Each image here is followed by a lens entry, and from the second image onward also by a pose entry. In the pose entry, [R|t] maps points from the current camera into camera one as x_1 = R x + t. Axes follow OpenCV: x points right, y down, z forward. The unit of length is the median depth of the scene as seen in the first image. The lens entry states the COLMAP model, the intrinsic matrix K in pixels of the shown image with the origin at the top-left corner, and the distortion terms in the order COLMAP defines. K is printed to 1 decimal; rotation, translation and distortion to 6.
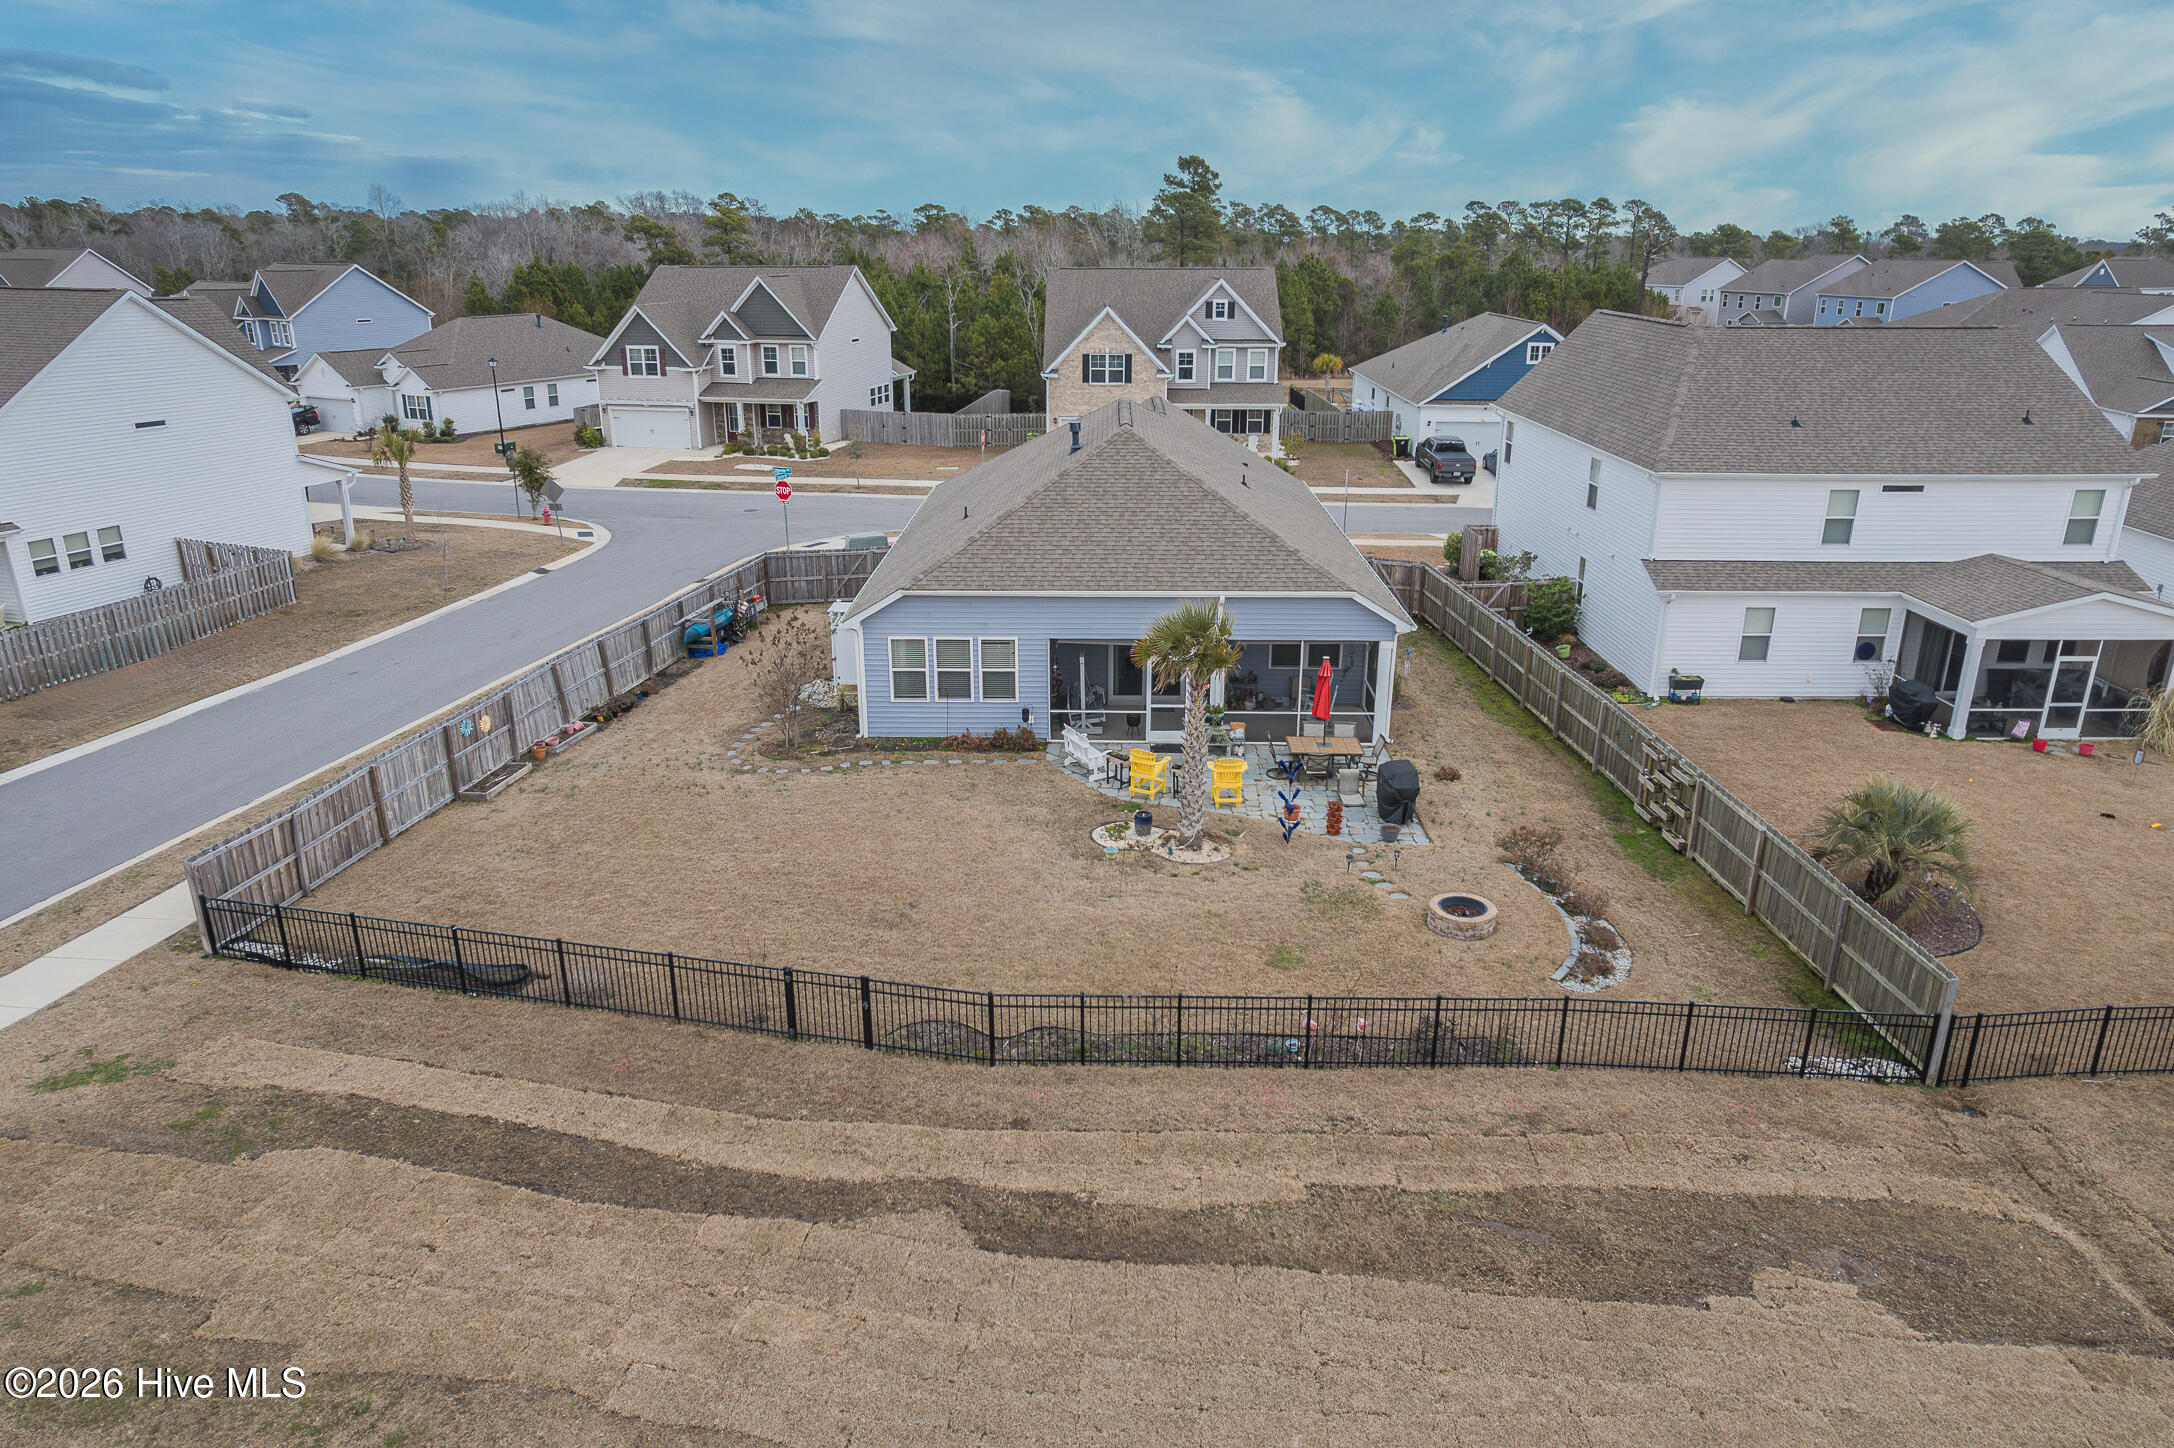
lens RADIAL K [[1412.6, 0, 1089.3], [0, 1412.6, 753.0], [0, 0, 1]] dist [-0.076099, 0.084667]
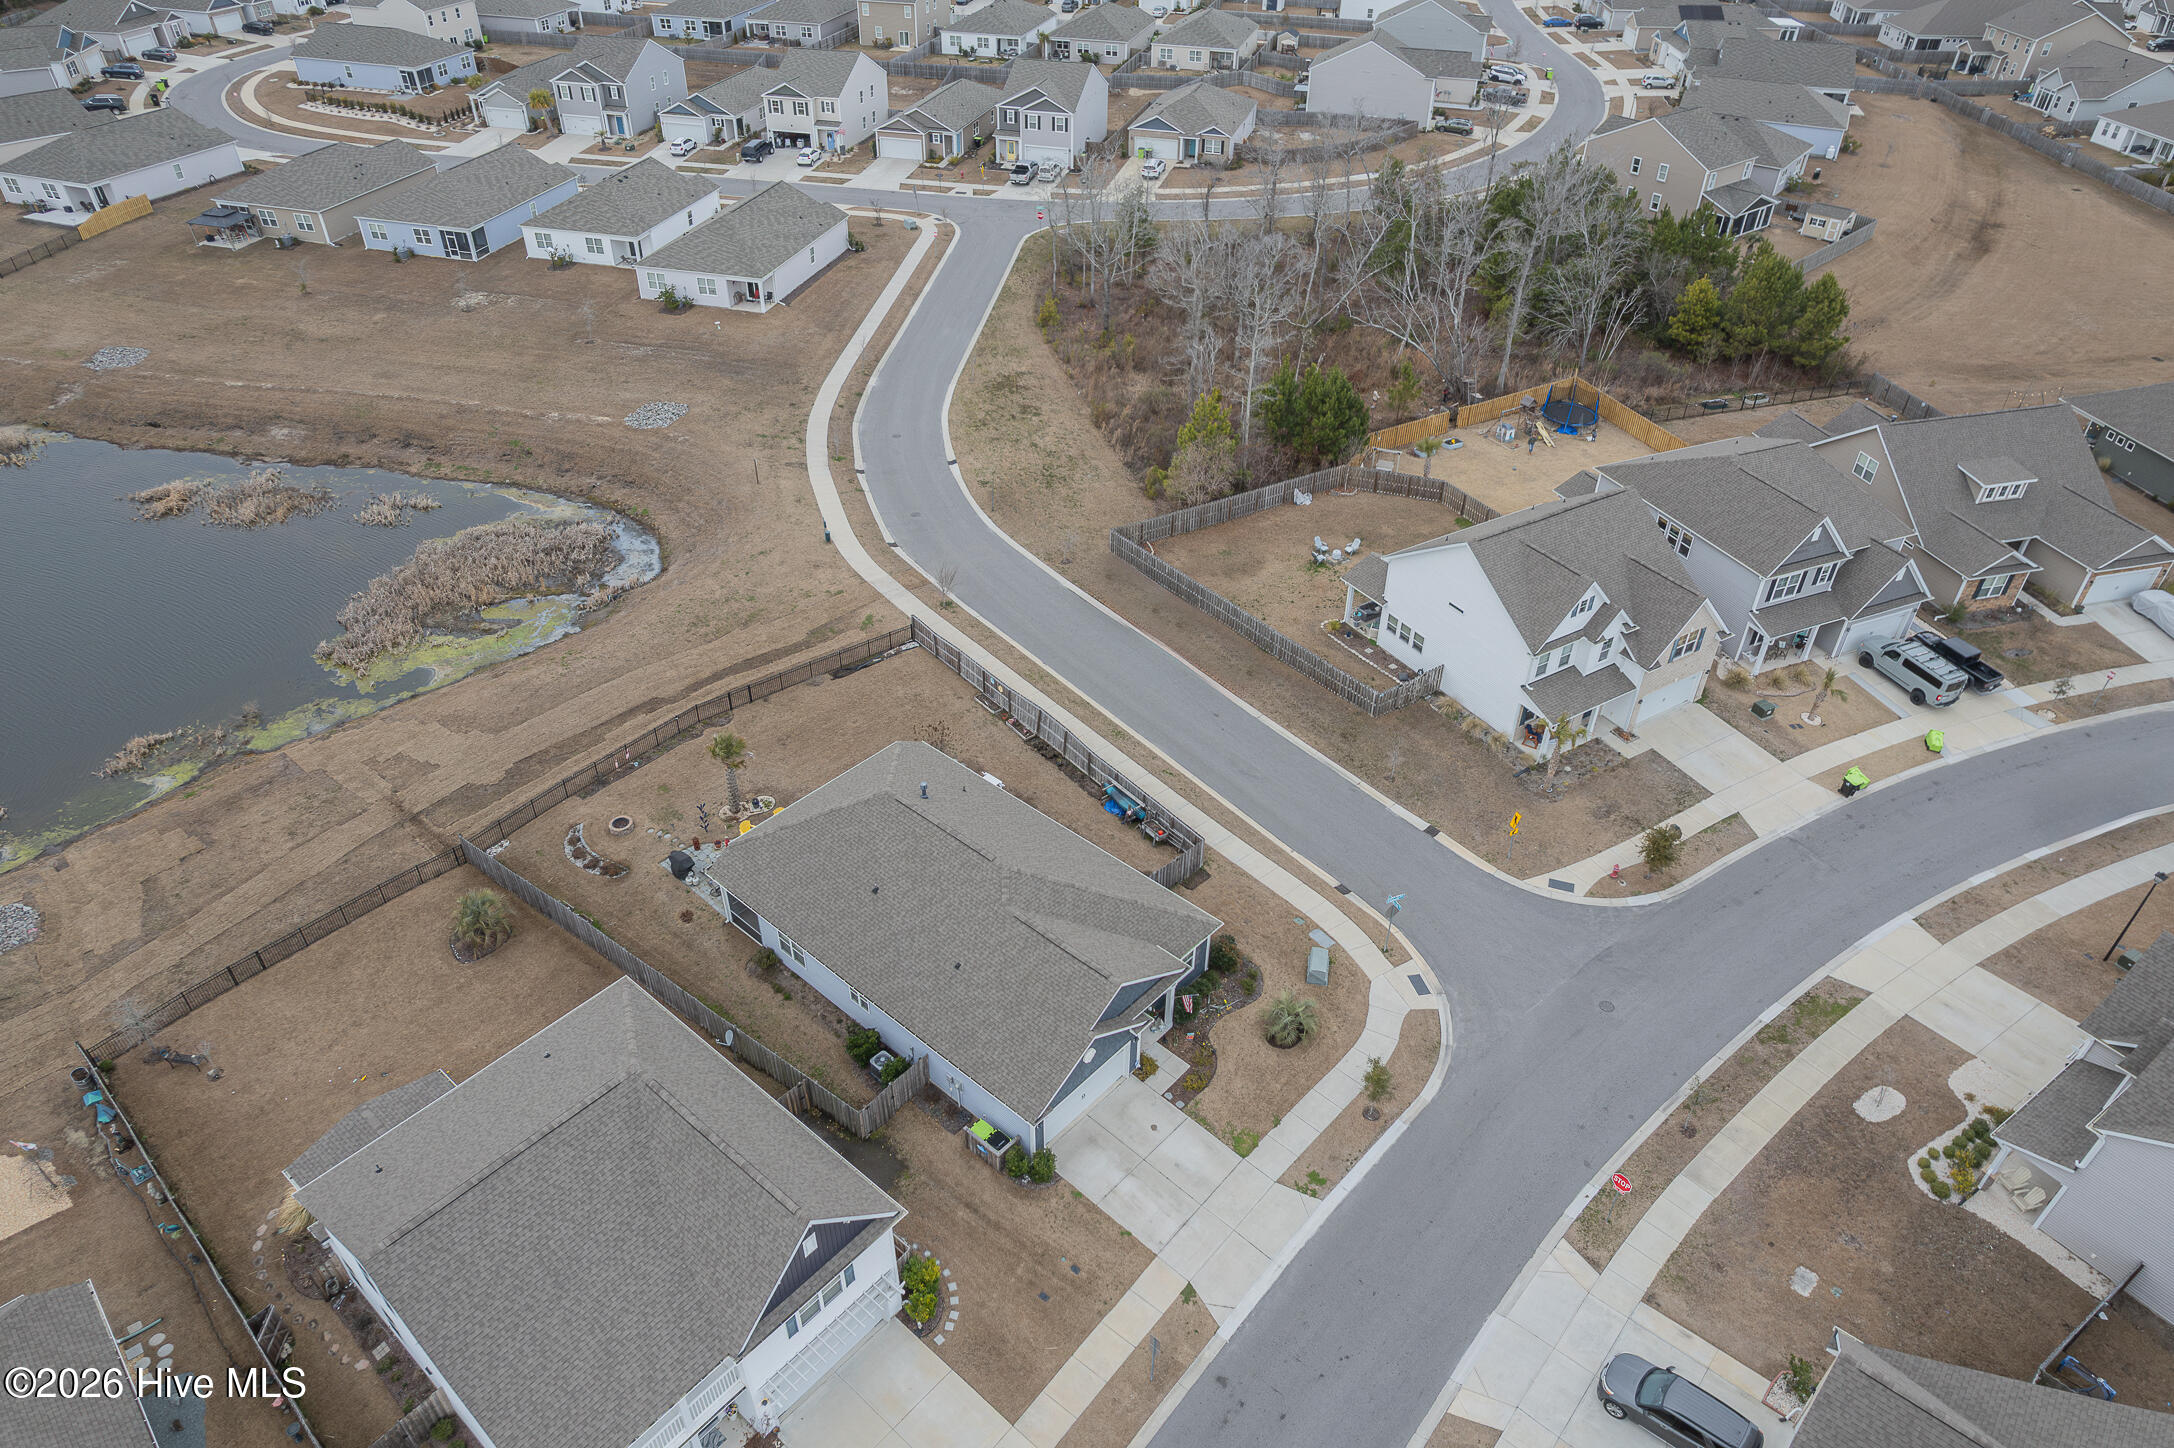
lens RADIAL K [[1383.2, 0, 1089.0], [0, 1383.2, 740.3], [0, 0, 1]] dist [-0.075149, 0.082701]
pose [[-0.654867, 0.452463, -0.605332, 0.894625], [-0.273233, 0.605045, 0.747840, -1.663416], [0.704623, 0.655132, -0.272596, 1.659218]]
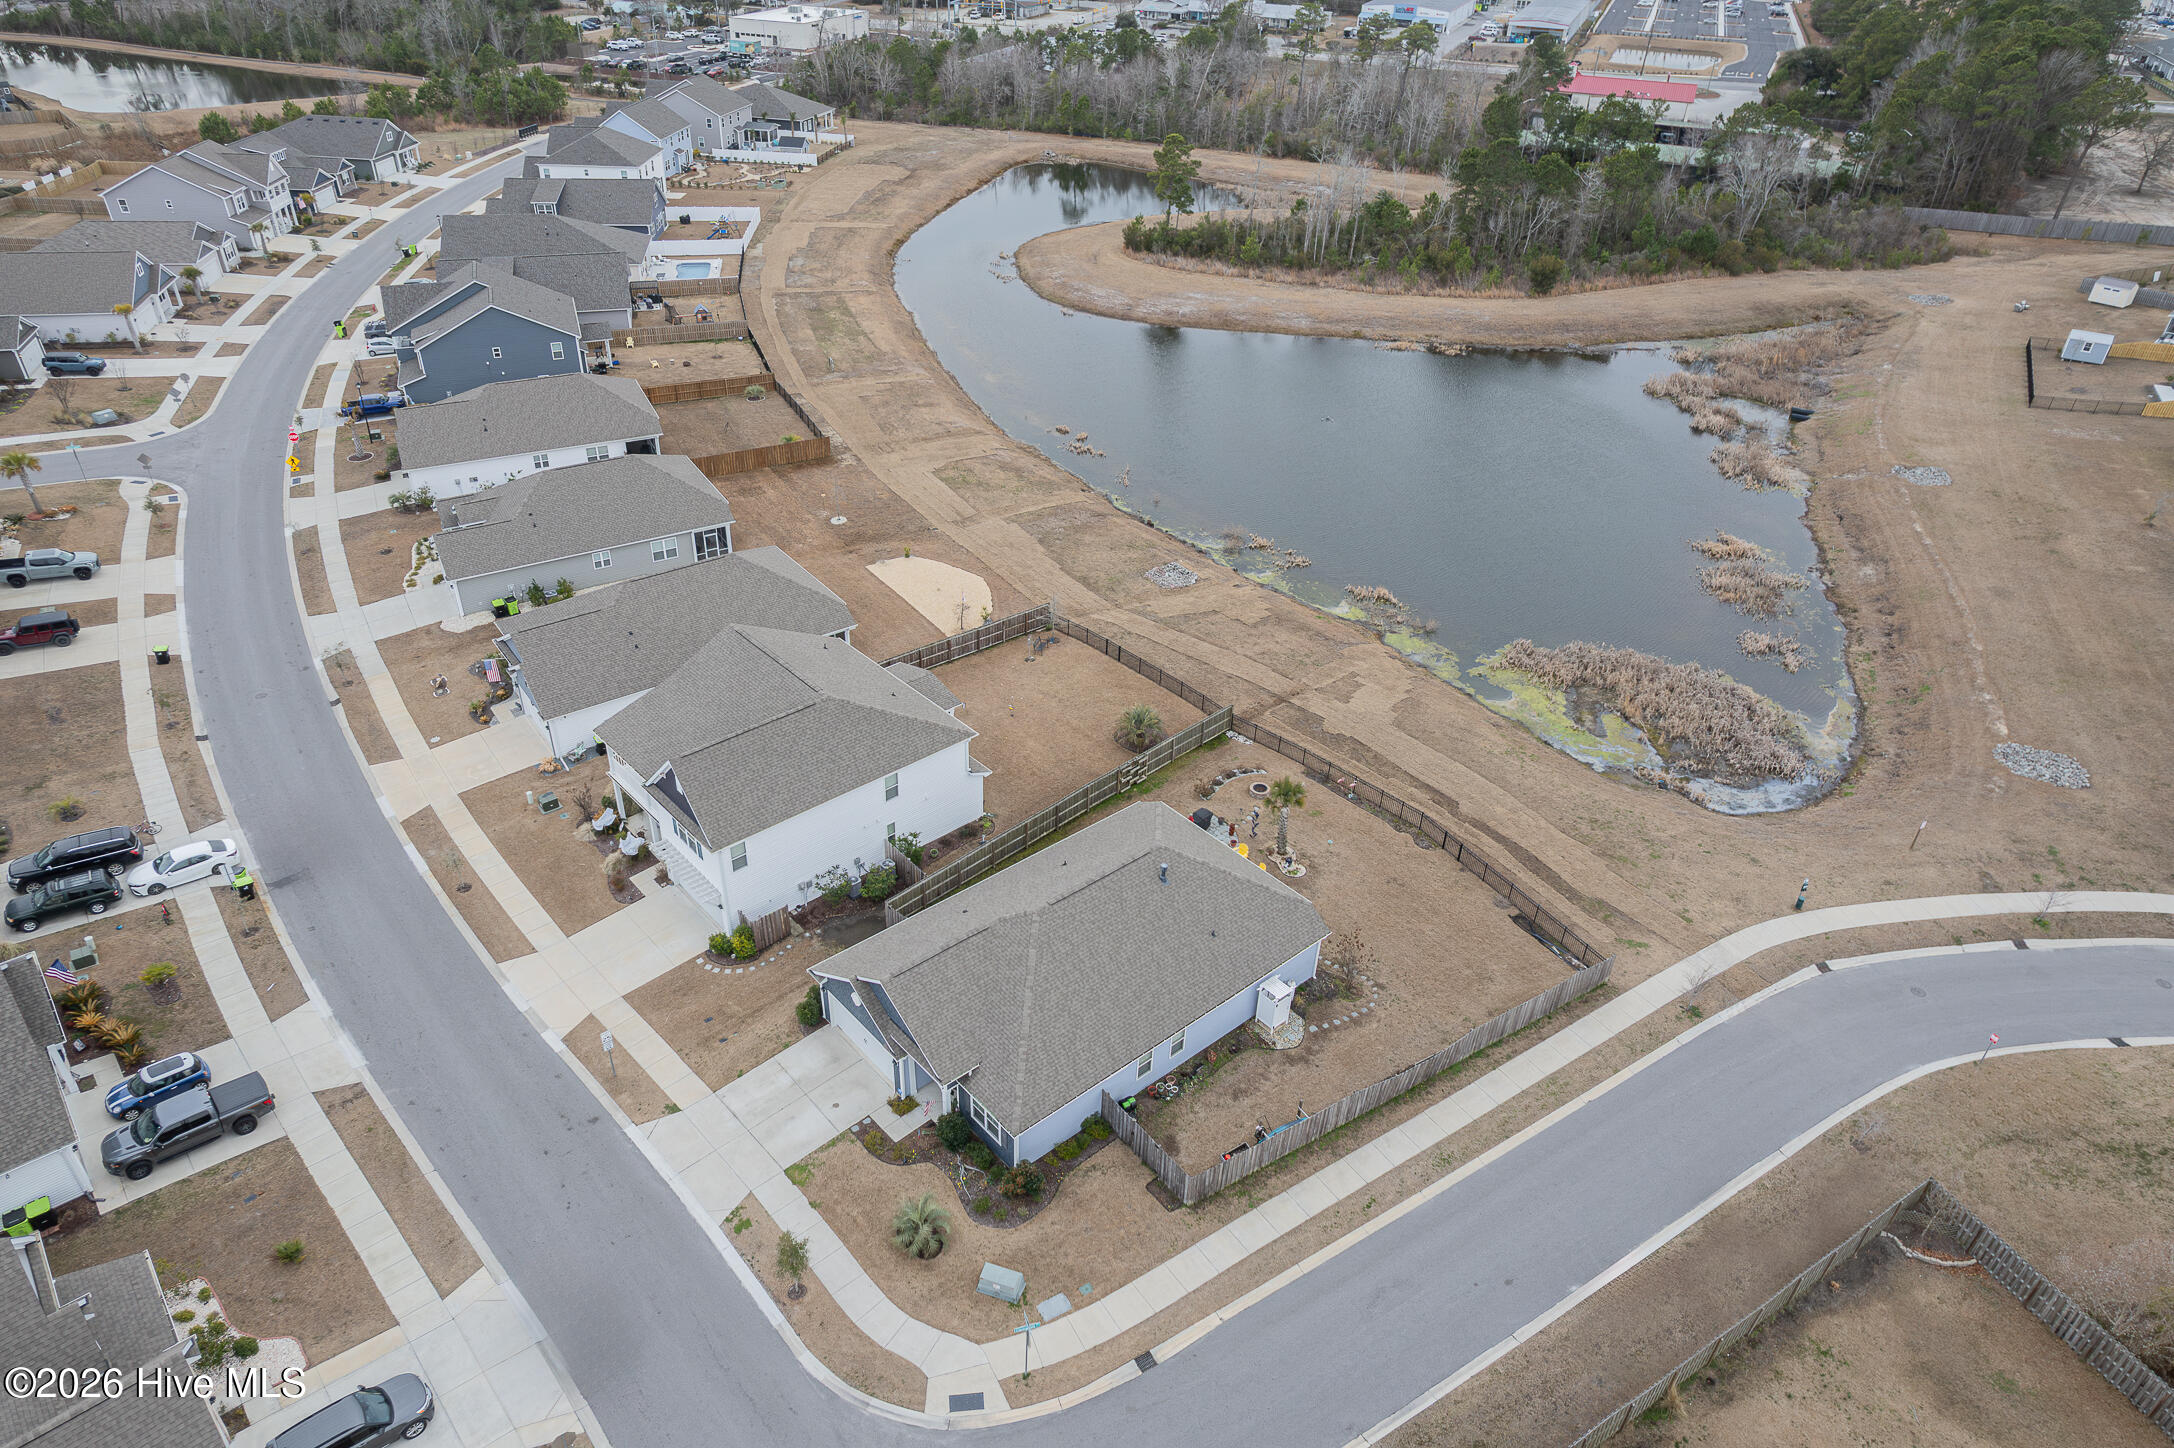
lens RADIAL K [[1383.2, 0, 1089.0], [0, 1383.2, 740.3], [0, 0, 1]] dist [-0.075149, 0.082701]
pose [[-0.667534, -0.434051, 0.604978, -0.967901], [0.225619, 0.656396, 0.719889, -1.685064], [-0.709574, 0.617045, -0.340236, 1.650229]]
